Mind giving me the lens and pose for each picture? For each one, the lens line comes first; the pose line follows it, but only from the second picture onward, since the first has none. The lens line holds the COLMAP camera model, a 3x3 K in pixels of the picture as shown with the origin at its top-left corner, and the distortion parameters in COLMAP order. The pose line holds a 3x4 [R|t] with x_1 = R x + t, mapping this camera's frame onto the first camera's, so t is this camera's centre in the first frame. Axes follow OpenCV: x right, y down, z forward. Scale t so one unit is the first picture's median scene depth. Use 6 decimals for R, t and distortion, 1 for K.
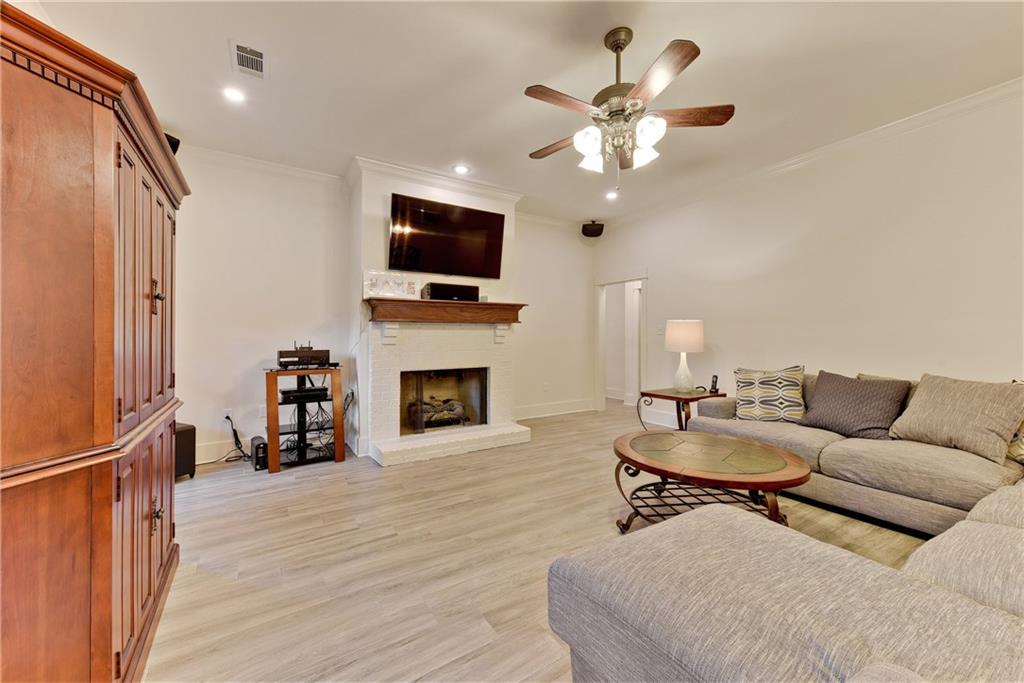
lens RADIAL K [[397.9, 0, 505.6], [0, 397.9, 345.5], [0, 0, 1]] dist [0.029629, 0.000282]
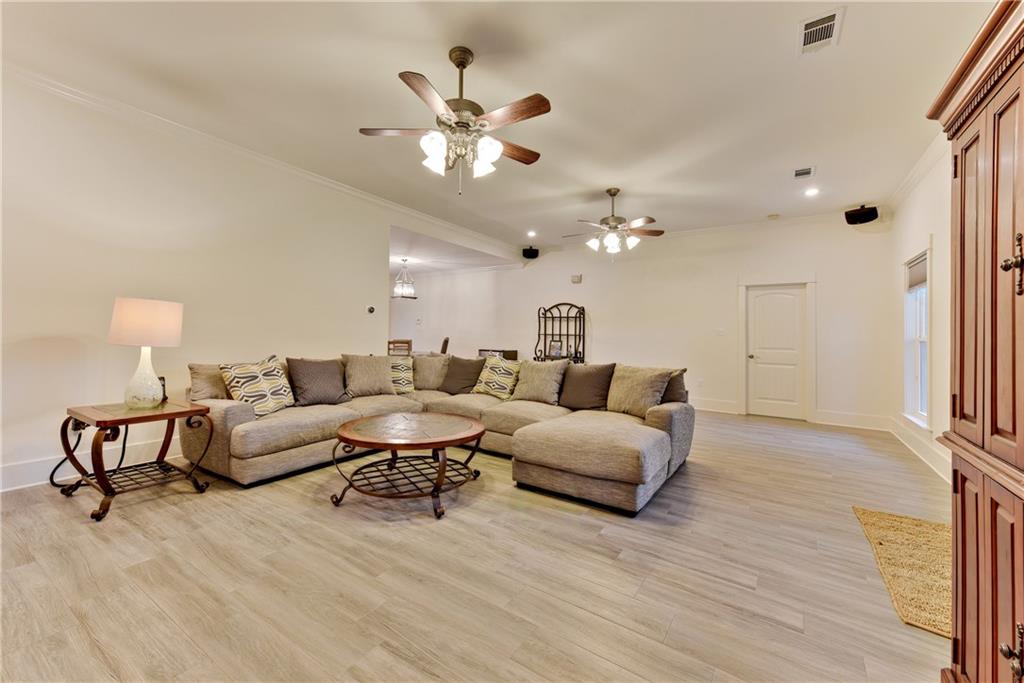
lens RADIAL K [[395.6, 0, 504.0], [0, 395.6, 331.7], [0, 0, 1]] dist [0.024758, 0.000064]
pose [[-0.391784, 0.000983, 0.920057, -0.735594], [-0.015622, 0.999848, -0.007720, -0.022543], [-0.919924, -0.017398, -0.391710, 1.246936]]
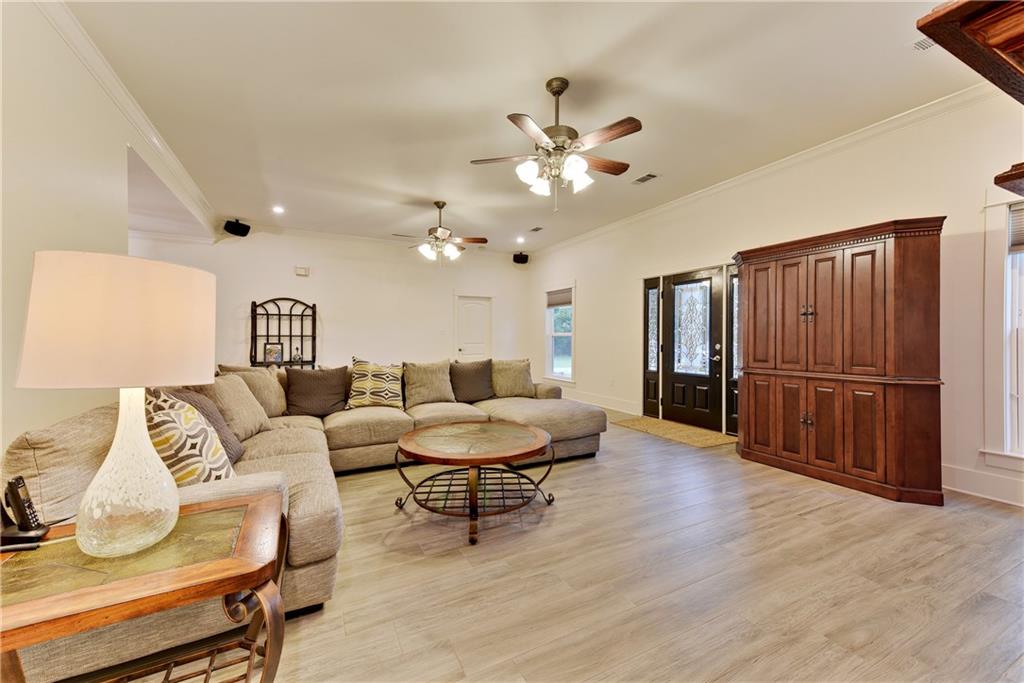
lens RADIAL K [[397.9, 0, 505.6], [0, 397.9, 345.5], [0, 0, 1]] dist [0.029629, 0.000282]
pose [[-0.992840, -0.000852, 0.119446, 0.282045], [0.002176, 0.999680, 0.025213, -0.029447], [-0.119429, 0.025293, -0.992520, 2.143118]]
